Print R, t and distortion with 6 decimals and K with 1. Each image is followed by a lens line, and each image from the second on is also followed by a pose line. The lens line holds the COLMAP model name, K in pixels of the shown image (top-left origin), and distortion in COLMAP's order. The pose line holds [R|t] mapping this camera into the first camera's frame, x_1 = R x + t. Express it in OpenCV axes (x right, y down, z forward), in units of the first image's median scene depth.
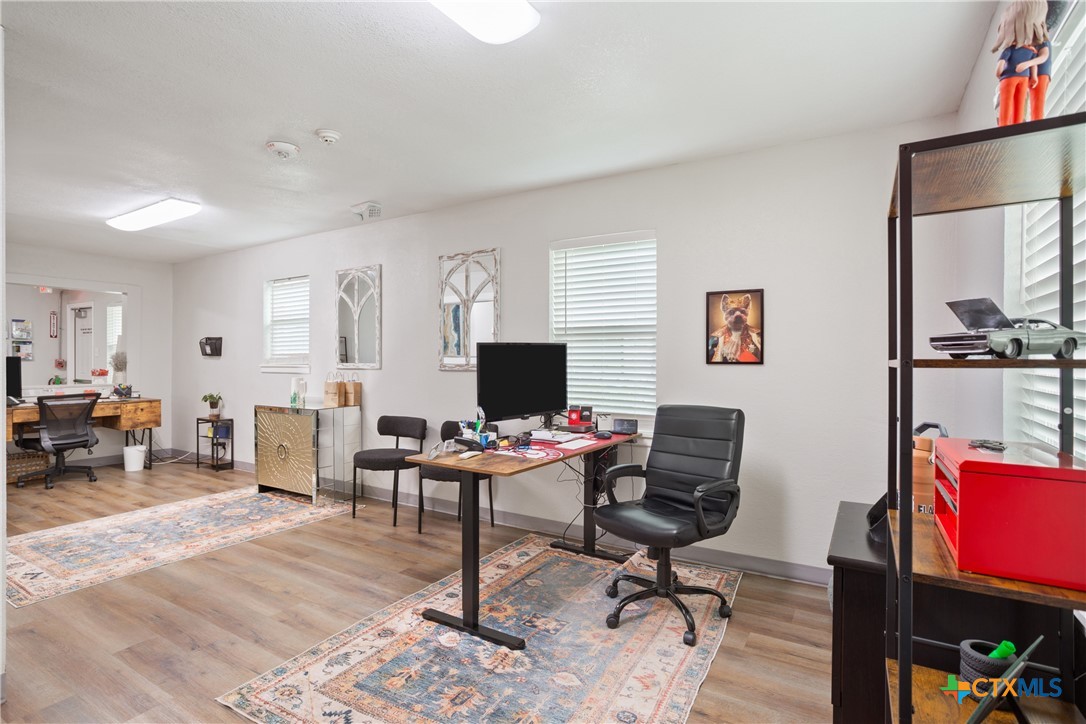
lens RADIAL K [[534.7, 0, 533.5], [0, 534.7, 360.9], [0, 0, 1]] dist [-0.003399, 0.010971]
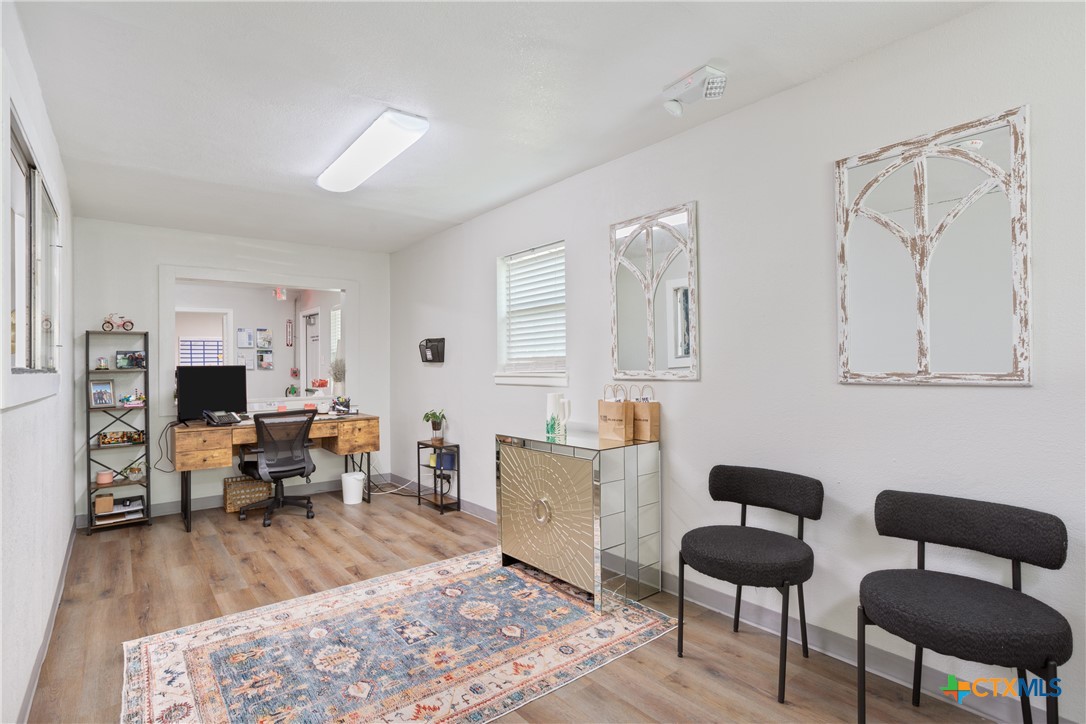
lens RADIAL K [[546.2, 0, 529.6], [0, 546.2, 359.9], [0, 0, 1]] dist [-0.053240, 0.027194]
pose [[0.941432, -0.014279, -0.336900, -0.235338], [0.010467, 0.999859, -0.013128, -0.001215], [0.337040, 0.008833, 0.941449, 0.348869]]
